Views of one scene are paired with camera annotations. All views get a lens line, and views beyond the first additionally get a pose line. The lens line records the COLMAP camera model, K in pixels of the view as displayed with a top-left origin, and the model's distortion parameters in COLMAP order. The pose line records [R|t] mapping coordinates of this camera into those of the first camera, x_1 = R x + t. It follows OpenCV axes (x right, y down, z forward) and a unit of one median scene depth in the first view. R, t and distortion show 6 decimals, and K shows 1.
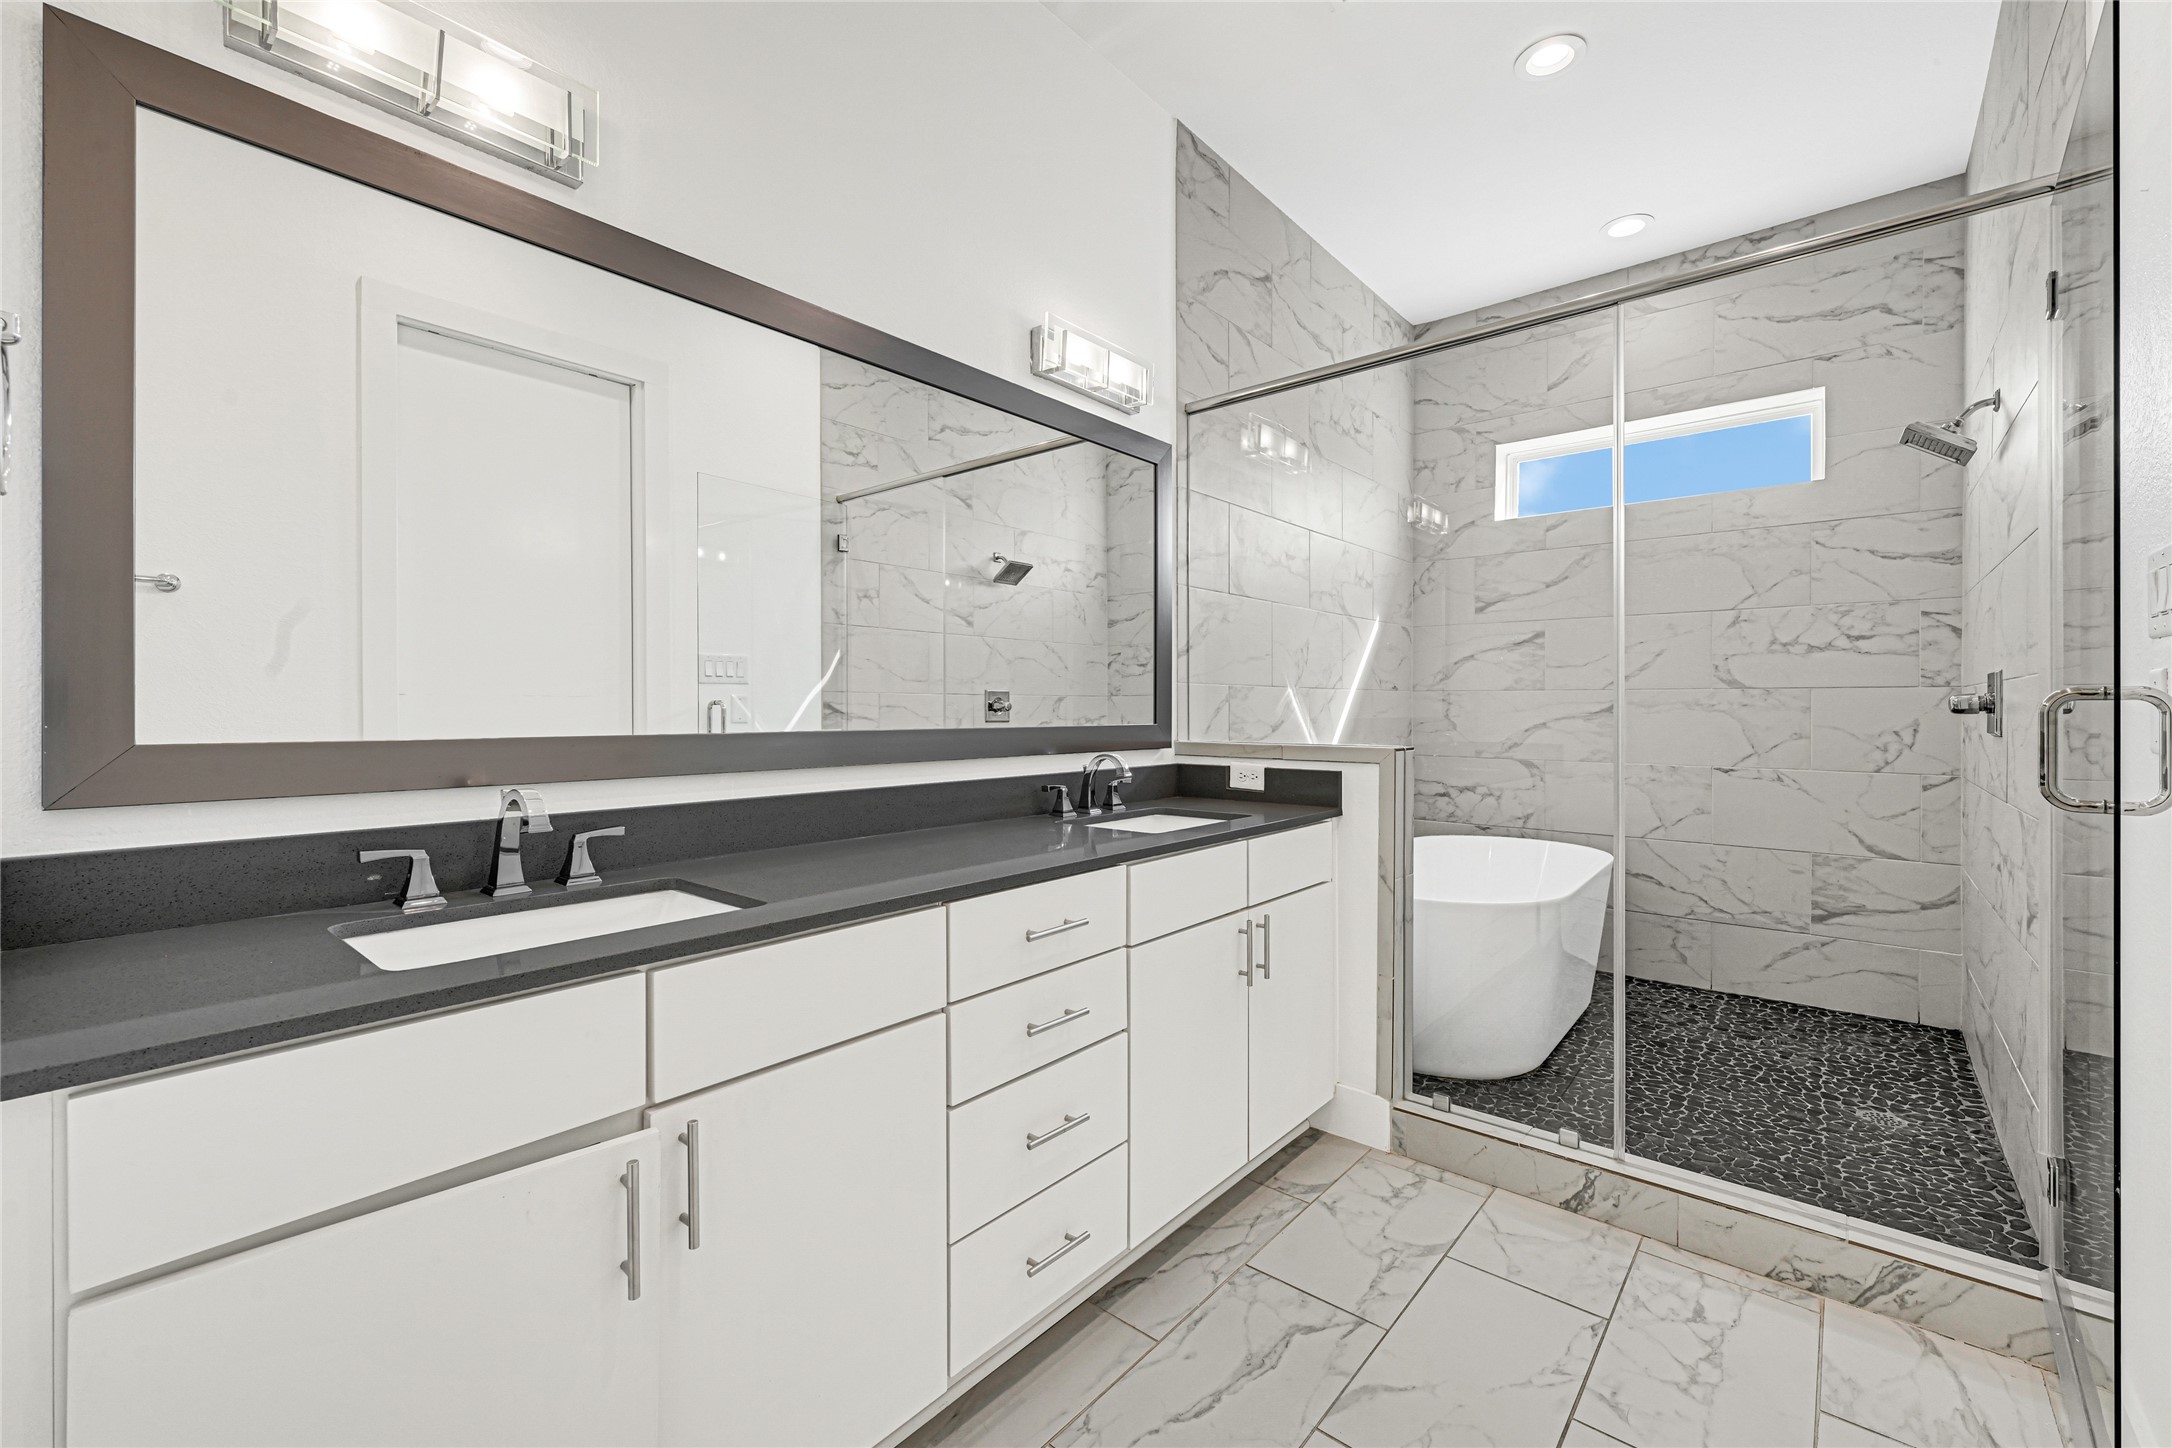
lens RADIAL K [[895.6, 0, 1093.1], [0, 895.6, 709.6], [0, 0, 1]] dist [0.000752, 0.000844]
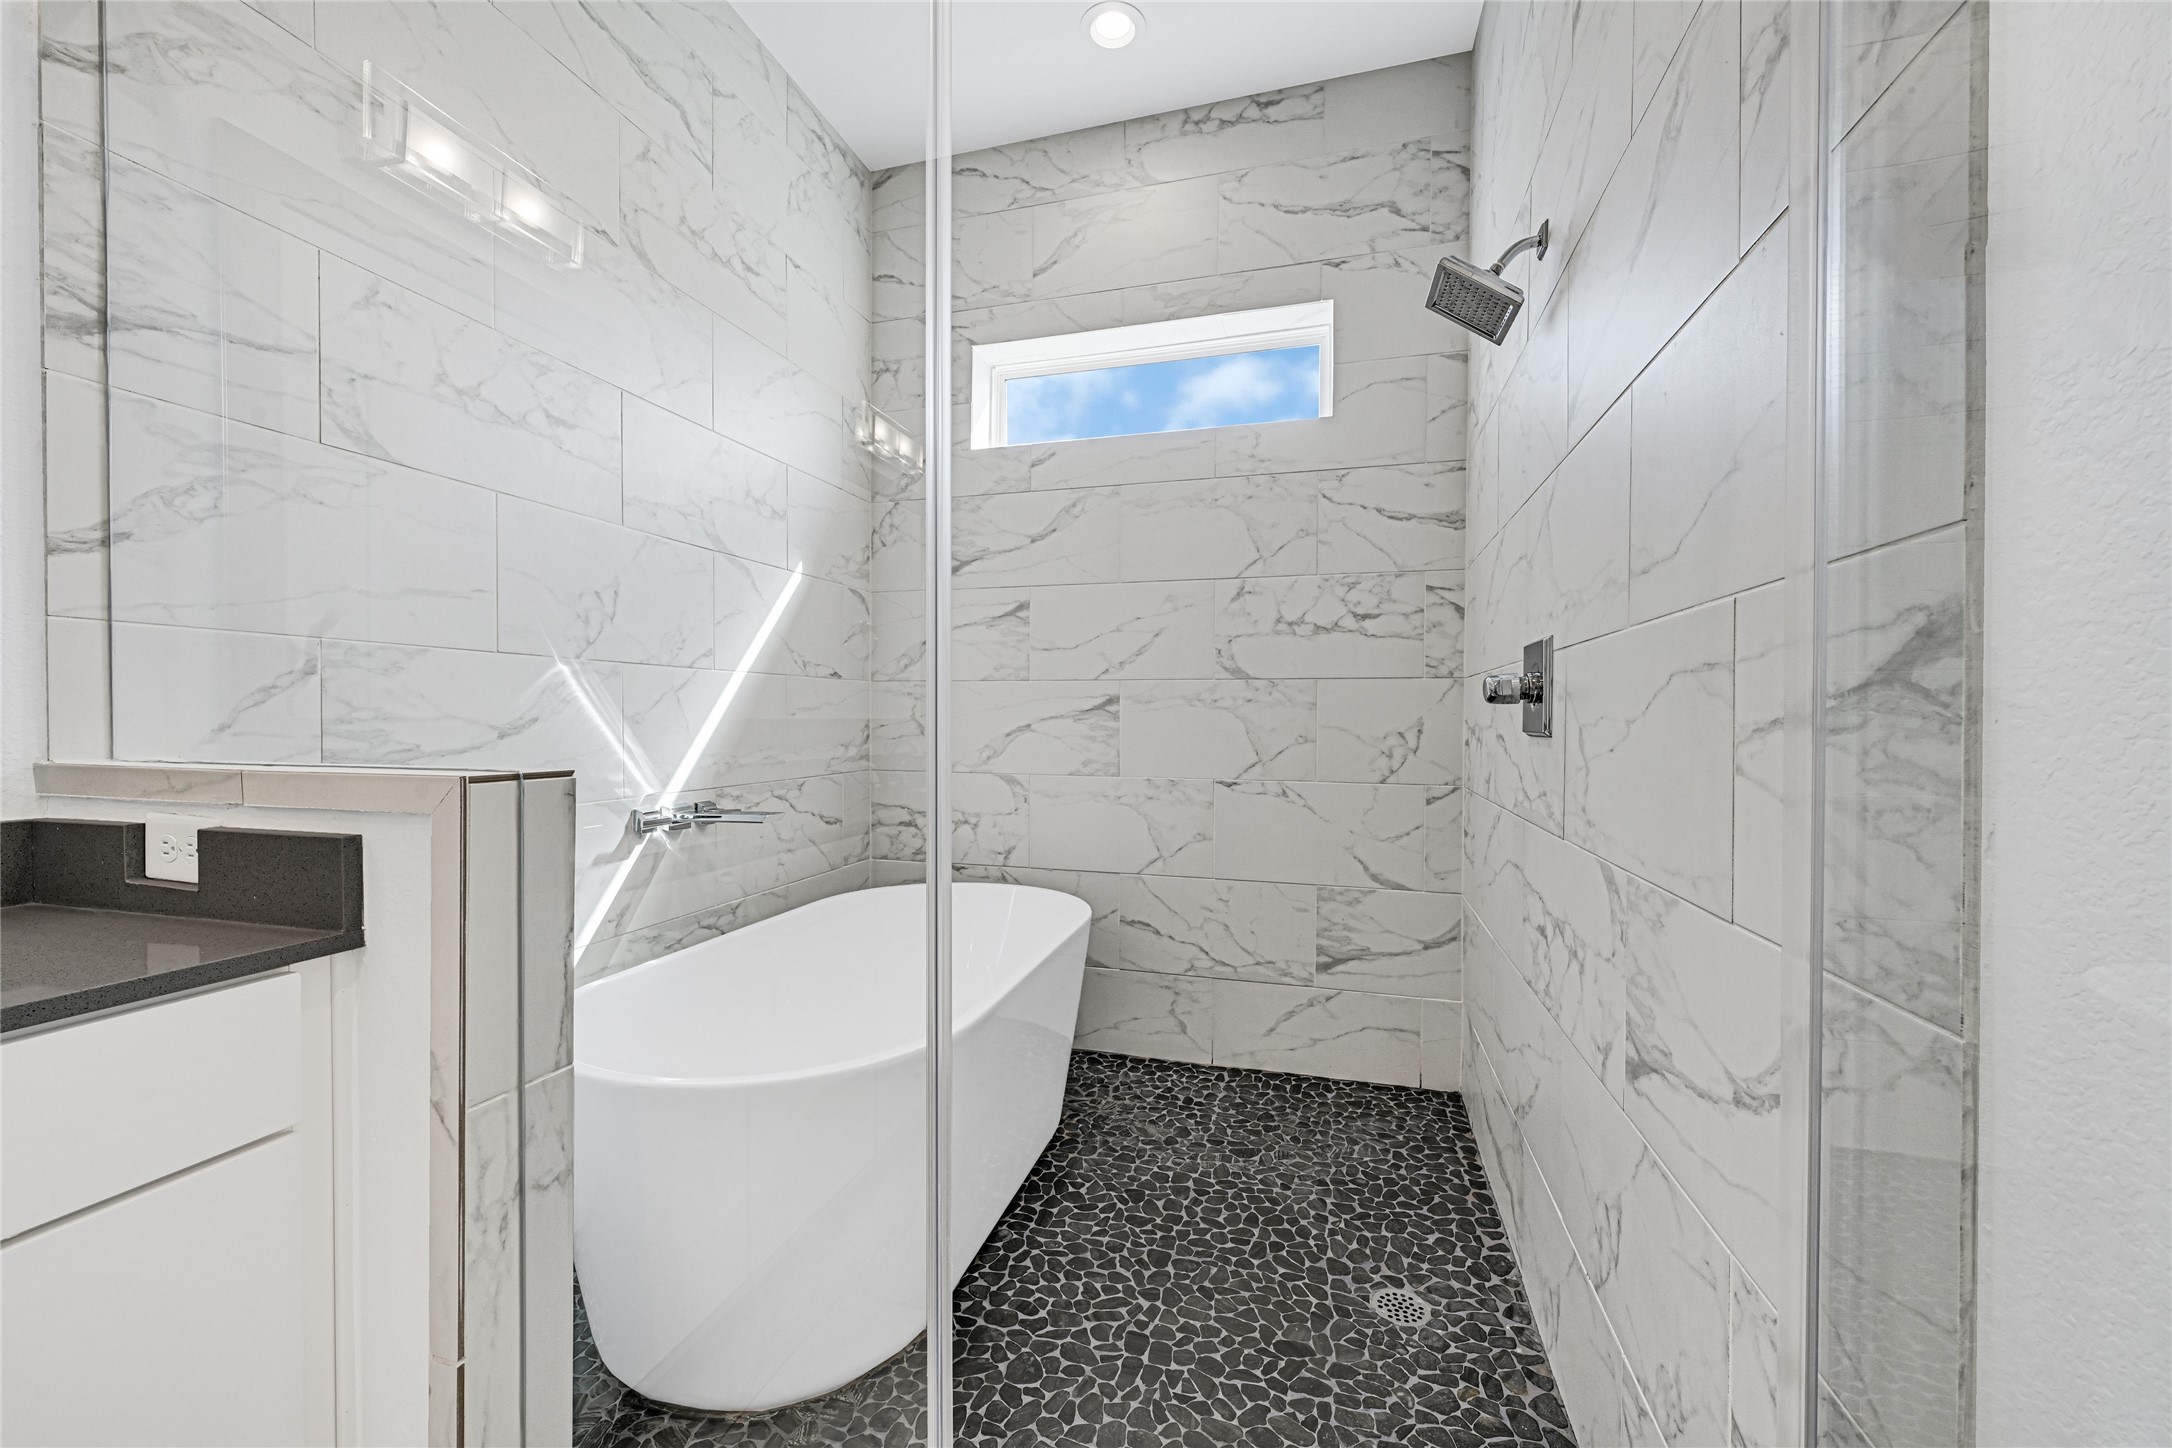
lens RADIAL K [[895.6, 0, 1079.5], [0, 895.6, 728.5], [0, 0, 1]] dist [0.000752, 0.000844]
pose [[0.913273, -0.002473, 0.407340, 0.294363], [-0.002283, 0.999935, 0.011189, 0.012071], [-0.407341, -0.011149, 0.913208, 0.371965]]
